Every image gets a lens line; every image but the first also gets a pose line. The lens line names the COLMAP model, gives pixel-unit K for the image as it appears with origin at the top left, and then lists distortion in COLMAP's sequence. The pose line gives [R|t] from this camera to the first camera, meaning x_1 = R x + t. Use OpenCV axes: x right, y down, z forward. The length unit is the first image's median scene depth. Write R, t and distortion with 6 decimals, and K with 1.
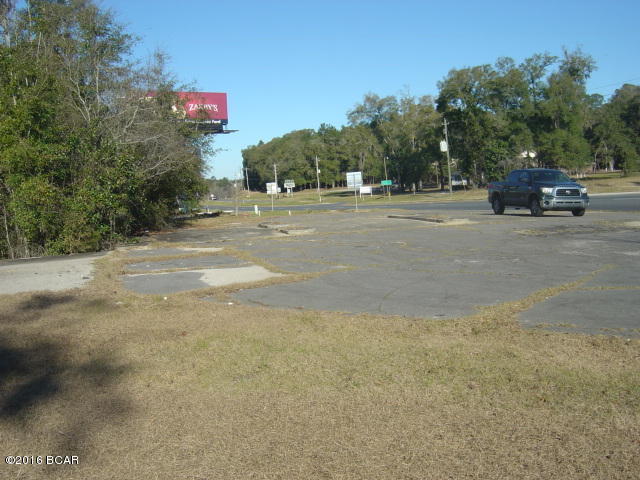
lens RADIAL K [[728.4, 0, 320.0], [0, 728.4, 240.0], [0, 0, 1]] dist [-0.149824, 0.026662]
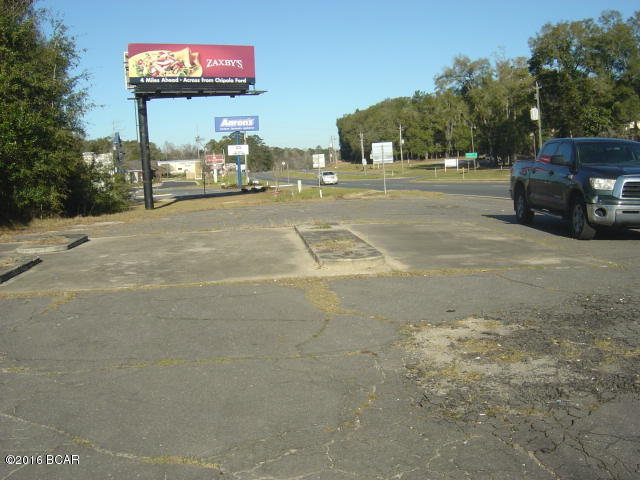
lens RADIAL K [[728.4, 0, 320.0], [0, 728.4, 240.0], [0, 0, 1]] dist [-0.149824, 0.026662]
pose [[0.989003, 0.026235, -0.145551, 0.044411], [-0.020255, 0.998895, 0.042416, -0.010700], [0.146503, -0.039001, 0.988441, 0.113422]]
